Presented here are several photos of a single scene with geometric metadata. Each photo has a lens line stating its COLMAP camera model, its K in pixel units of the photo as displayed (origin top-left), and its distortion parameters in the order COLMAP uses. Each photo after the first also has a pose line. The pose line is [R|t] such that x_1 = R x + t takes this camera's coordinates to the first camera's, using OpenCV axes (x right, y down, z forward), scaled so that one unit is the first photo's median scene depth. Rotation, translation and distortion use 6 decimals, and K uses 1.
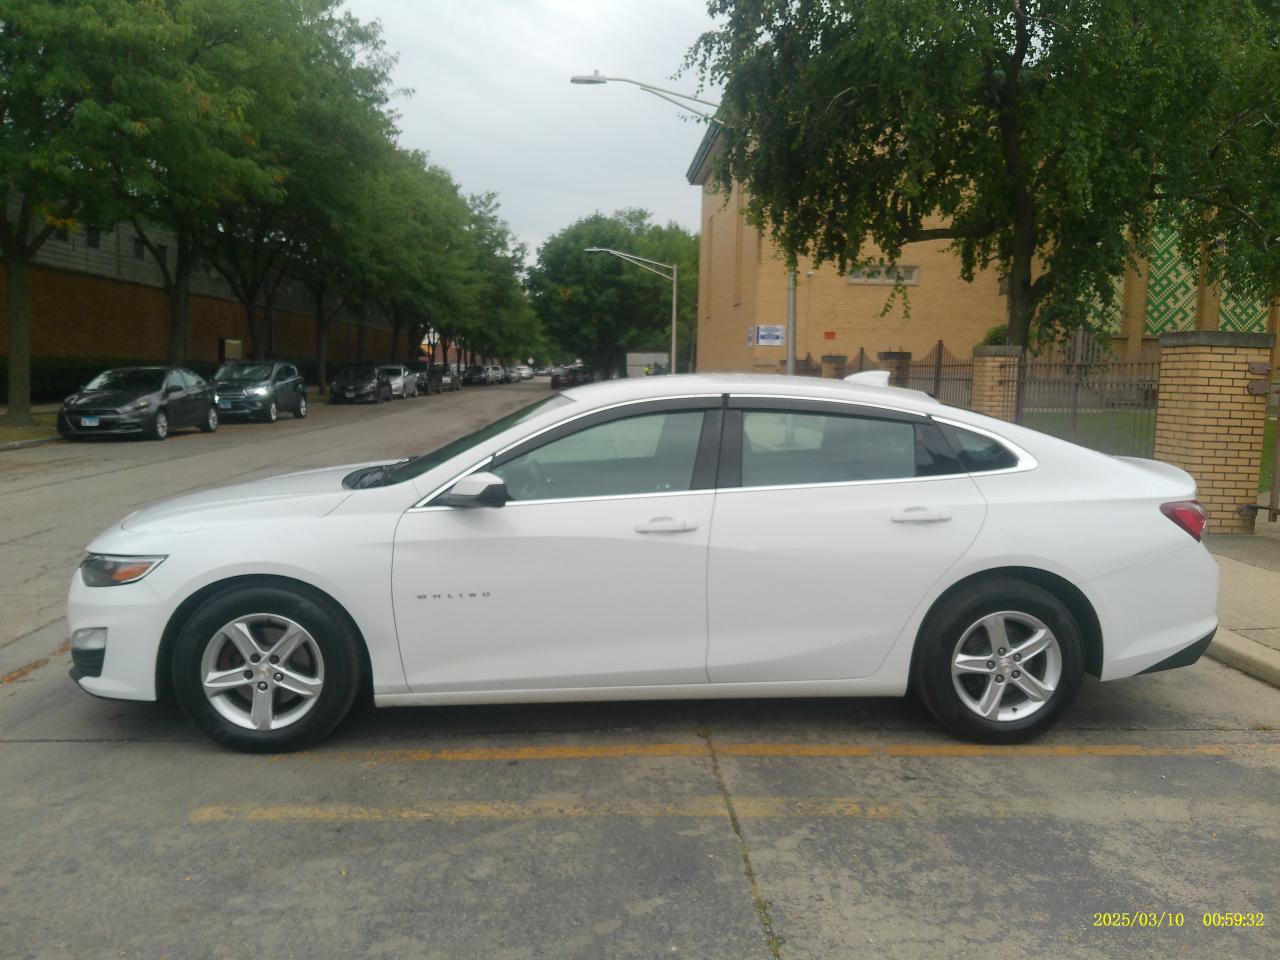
lens RADIAL K [[1047.2, 0, 647.4], [0, 1047.2, 484.3], [0, 0, 1]] dist [0.056996, -0.136721]
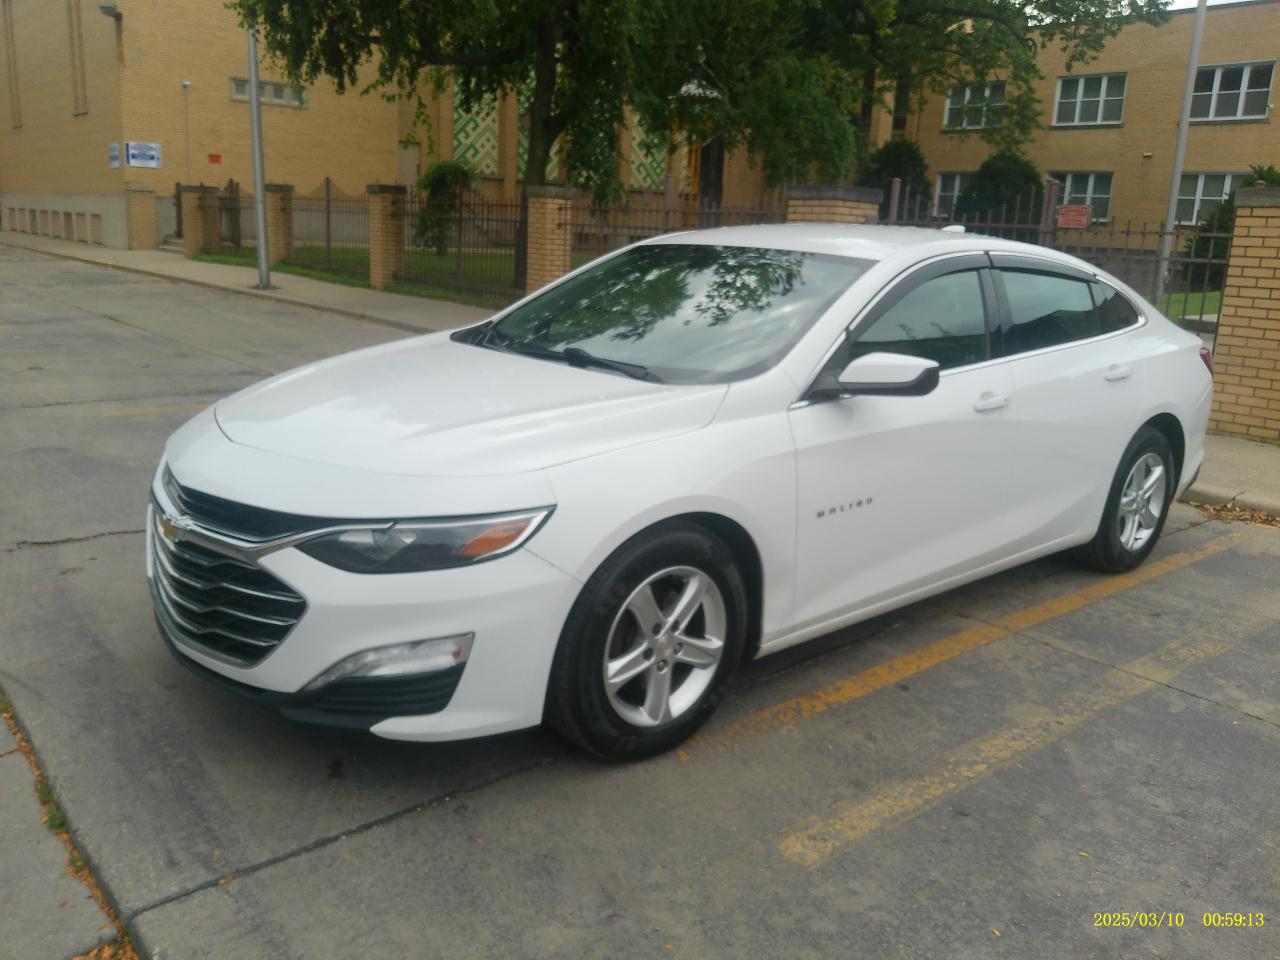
lens RADIAL K [[1047.2, 0, 651.4], [0, 1047.2, 487.9], [0, 0, 1]] dist [0.056996, -0.136721]
pose [[0.797579, -0.124604, 0.590205, -0.747252], [0.030919, 0.985591, 0.166295, -0.046285], [-0.602421, -0.114385, 0.789939, 0.433231]]
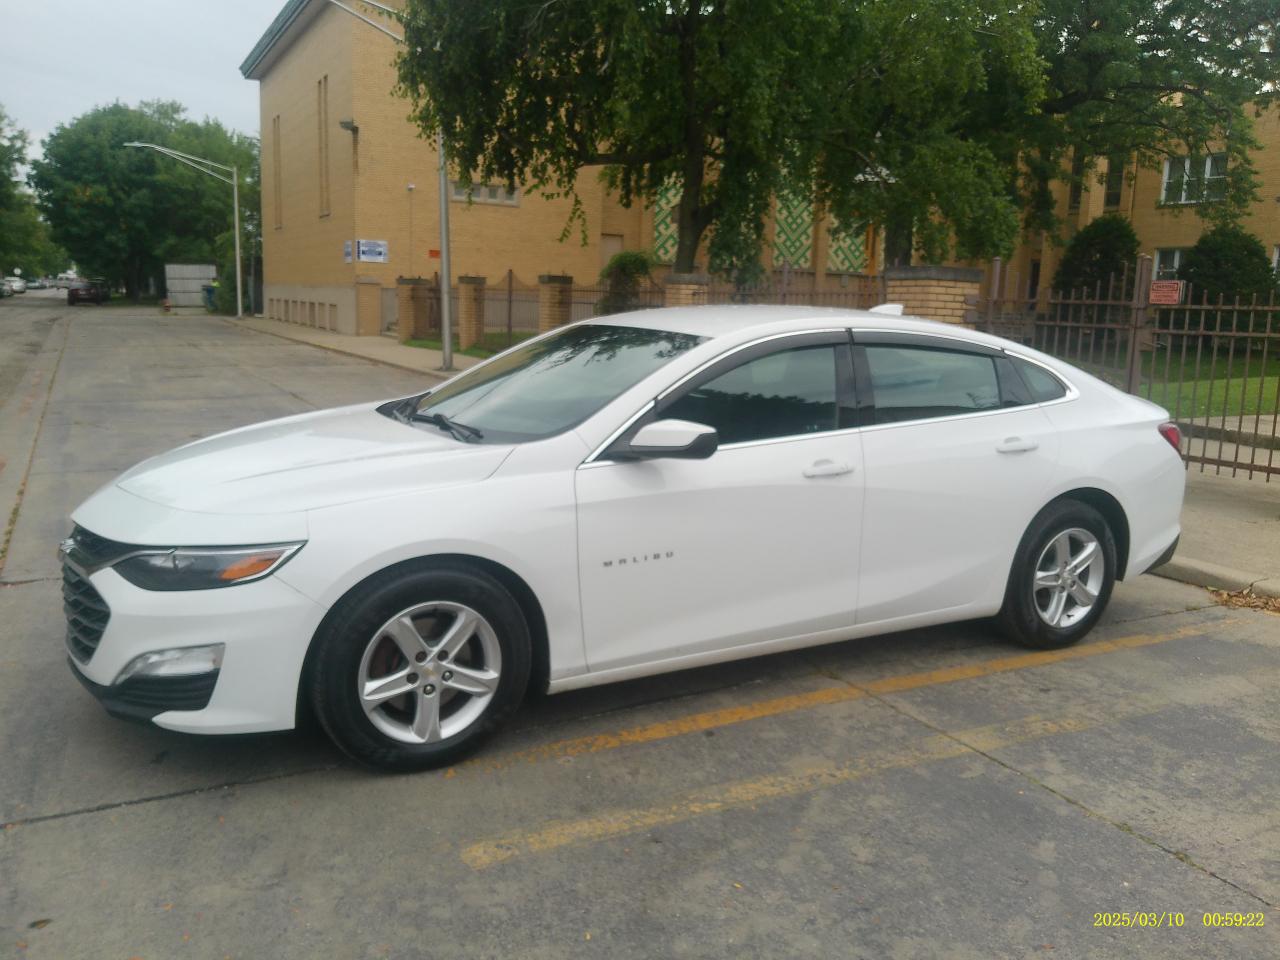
lens RADIAL K [[1047.2, 0, 649.7], [0, 1047.2, 487.5], [0, 0, 1]] dist [0.056996, -0.136721]
pose [[0.907768, -0.060481, 0.415089, -0.516385], [0.027827, 0.996054, 0.084277, -0.027478], [-0.418548, -0.064953, 0.905869, 0.191541]]
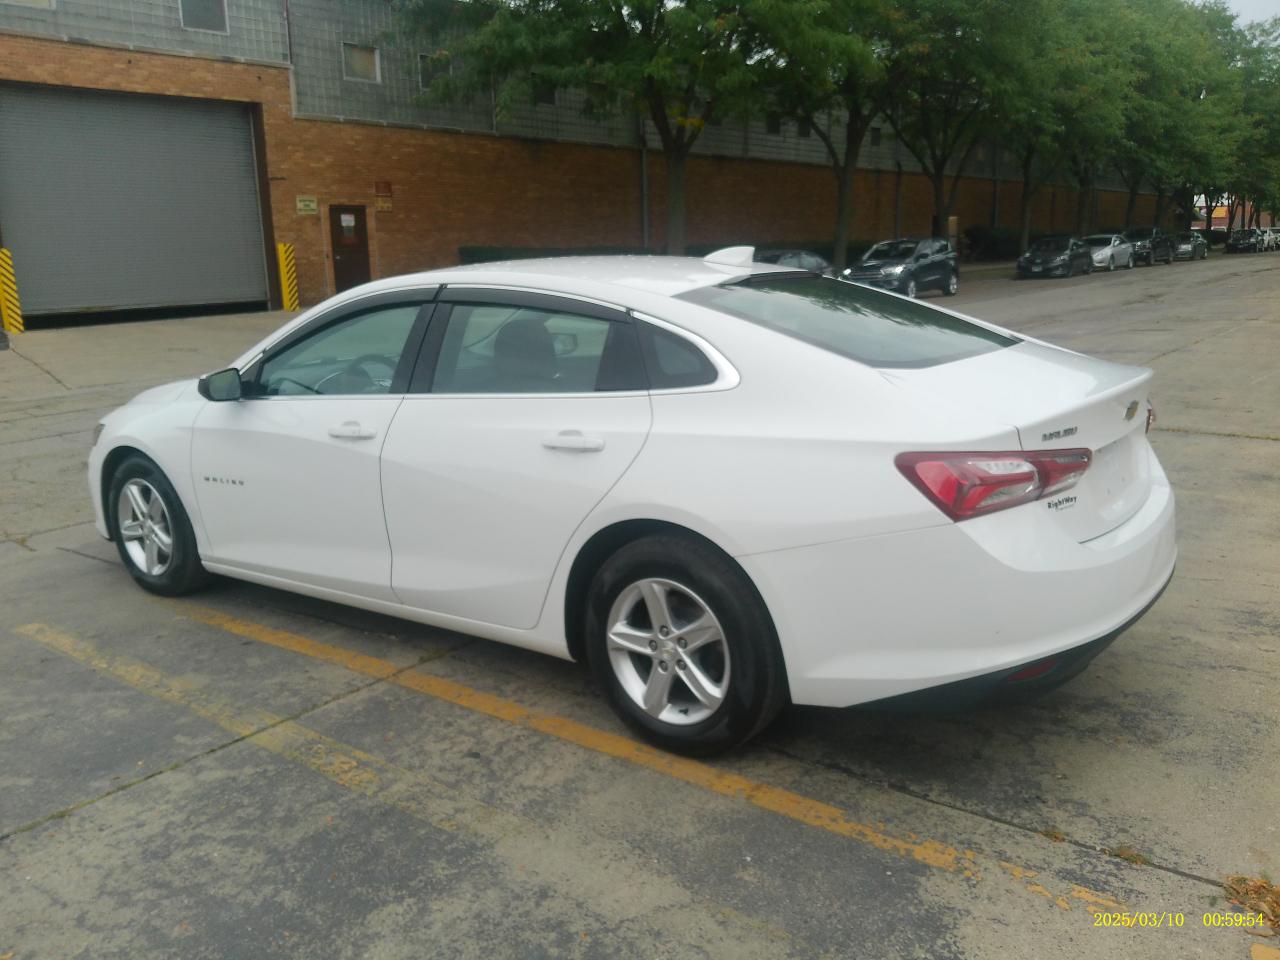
lens RADIAL K [[1047.2, 0, 645.9], [0, 1047.2, 477.4], [0, 0, 1]] dist [0.056996, -0.136721]
pose [[0.758403, 0.100361, -0.644013, 0.803576], [-0.028238, 0.992206, 0.121368, -0.039441], [0.651174, -0.073860, 0.755326, 0.445852]]
